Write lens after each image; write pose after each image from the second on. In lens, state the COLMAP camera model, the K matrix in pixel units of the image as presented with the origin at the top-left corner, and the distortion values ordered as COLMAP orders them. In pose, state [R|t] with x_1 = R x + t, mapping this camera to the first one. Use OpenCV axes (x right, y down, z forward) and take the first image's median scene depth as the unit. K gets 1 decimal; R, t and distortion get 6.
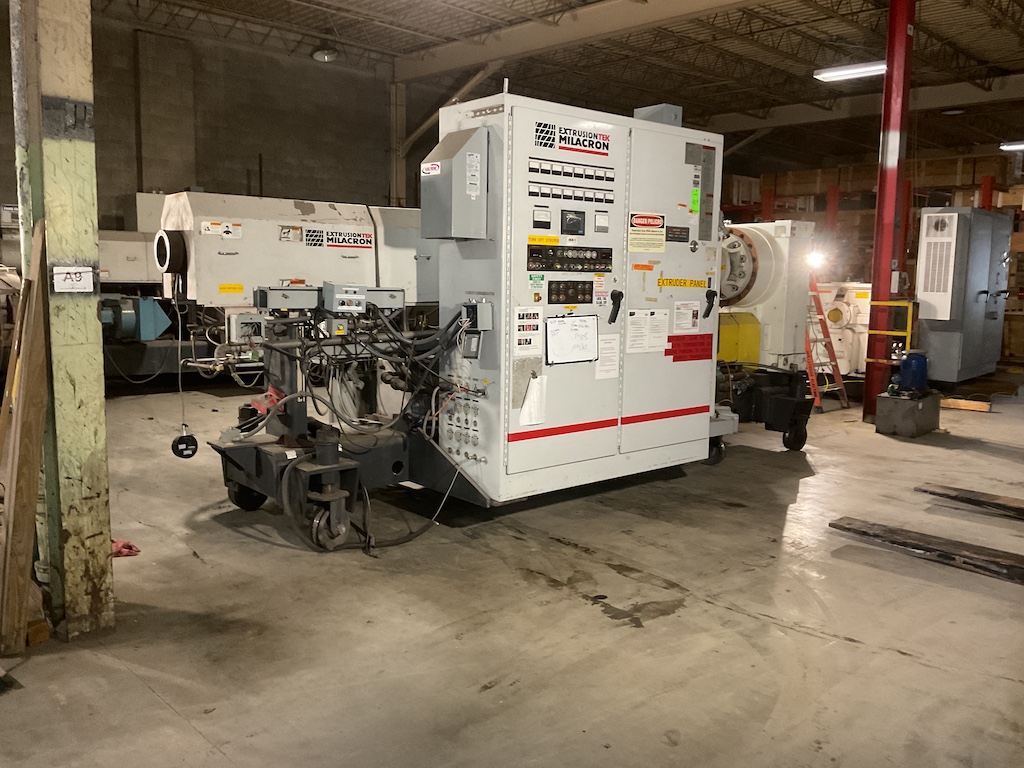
lens RADIAL K [[859.4, 0, 505.0], [0, 859.4, 390.3], [0, 0, 1]] dist [-0.004121, -0.054046]
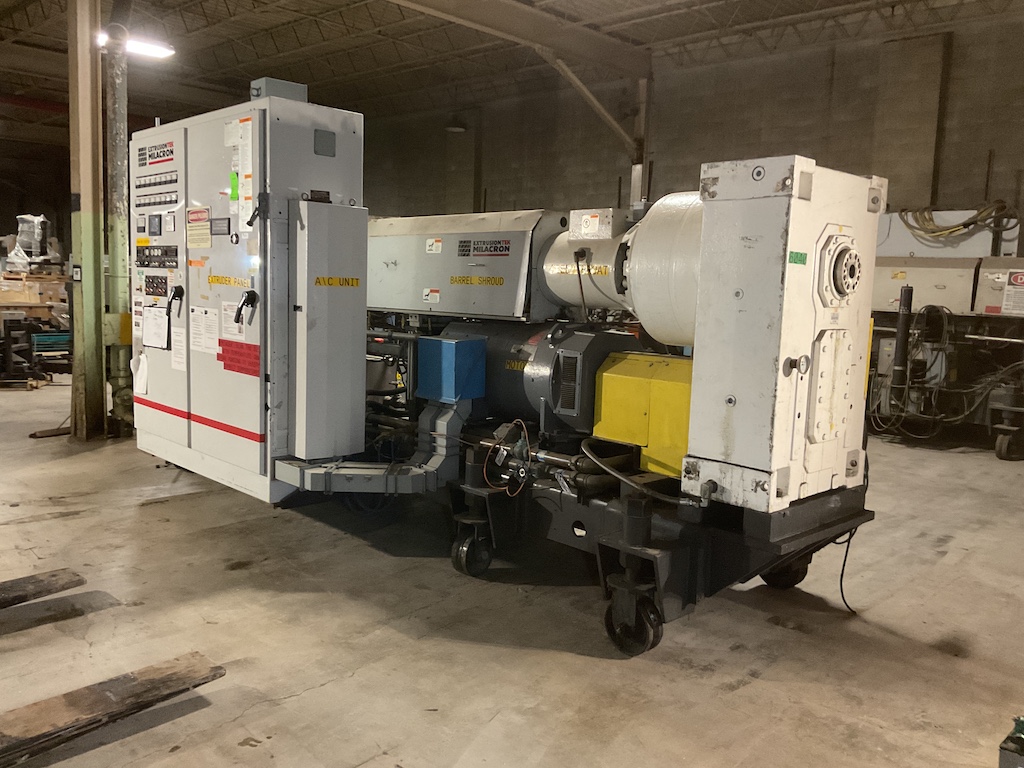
lens RADIAL K [[859.4, 0, 516.6], [0, 859.4, 380.6], [0, 0, 1]] dist [-0.004121, -0.054046]
pose [[0.067890, 0.106123, -0.992033, 1.250423], [-0.166599, 0.981572, 0.093603, -0.176200], [0.983685, 0.158917, 0.084319, 1.389003]]
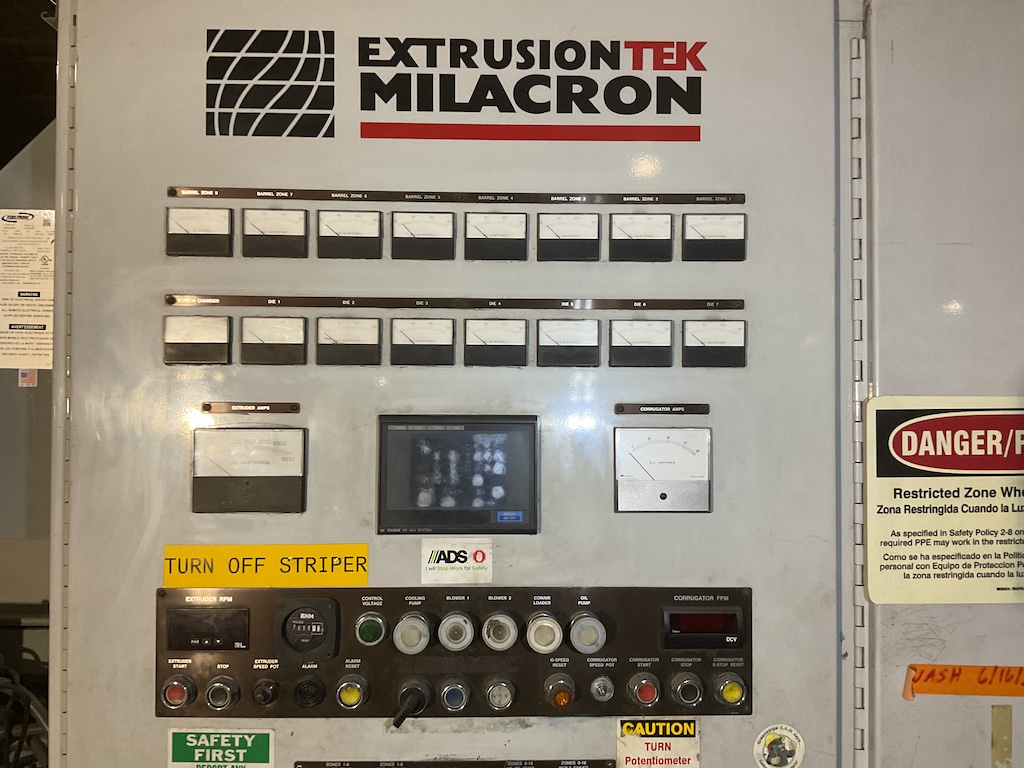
lens RADIAL K [[859.4, 0, 512.7], [0, 859.4, 382.1], [0, 0, 1]] dist [-0.004121, -0.054046]
pose [[0.771338, -0.022143, -0.636040, 0.216201], [-0.079427, 0.988232, -0.130728, -0.188149], [0.631450, 0.151354, 0.760502, 0.835085]]
